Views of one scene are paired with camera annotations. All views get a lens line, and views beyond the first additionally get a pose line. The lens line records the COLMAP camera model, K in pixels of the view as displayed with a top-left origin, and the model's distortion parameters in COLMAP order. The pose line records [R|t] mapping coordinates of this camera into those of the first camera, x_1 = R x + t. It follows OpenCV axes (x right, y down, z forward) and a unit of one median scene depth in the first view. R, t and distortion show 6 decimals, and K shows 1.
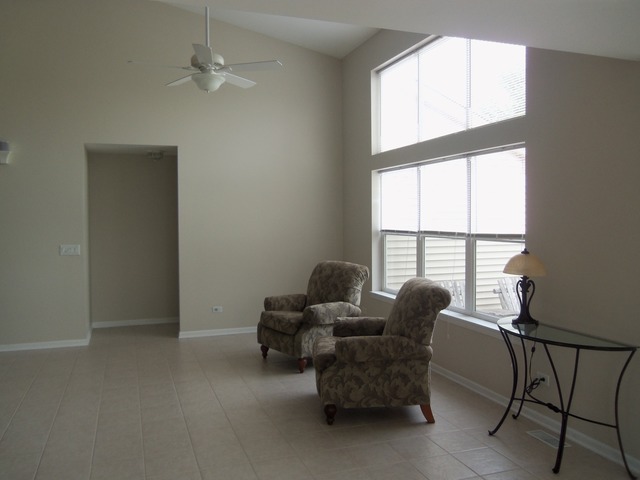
lens RADIAL K [[540.7, 0, 315.6], [0, 540.7, 231.6], [0, 0, 1]] dist [-0.013817, 0.005125]
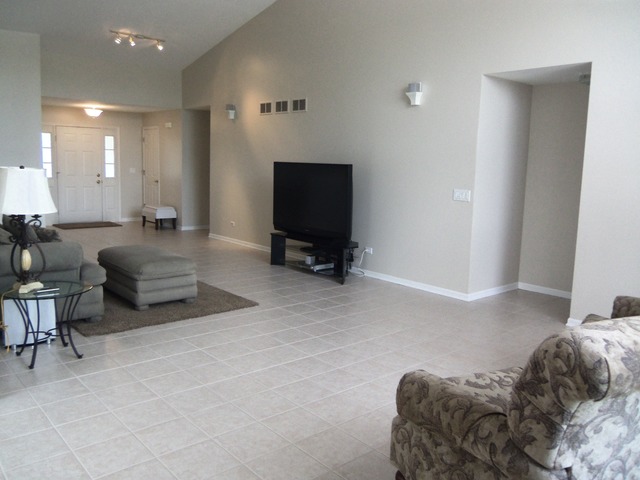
lens RADIAL K [[540.7, 0, 315.6], [0, 540.7, 231.6], [0, 0, 1]] dist [-0.013817, 0.005125]
pose [[0.343853, 0.136837, -0.929000, 0.339381], [-0.054840, 0.990563, 0.125607, -0.007023], [0.937421, 0.007756, 0.348112, 0.462664]]
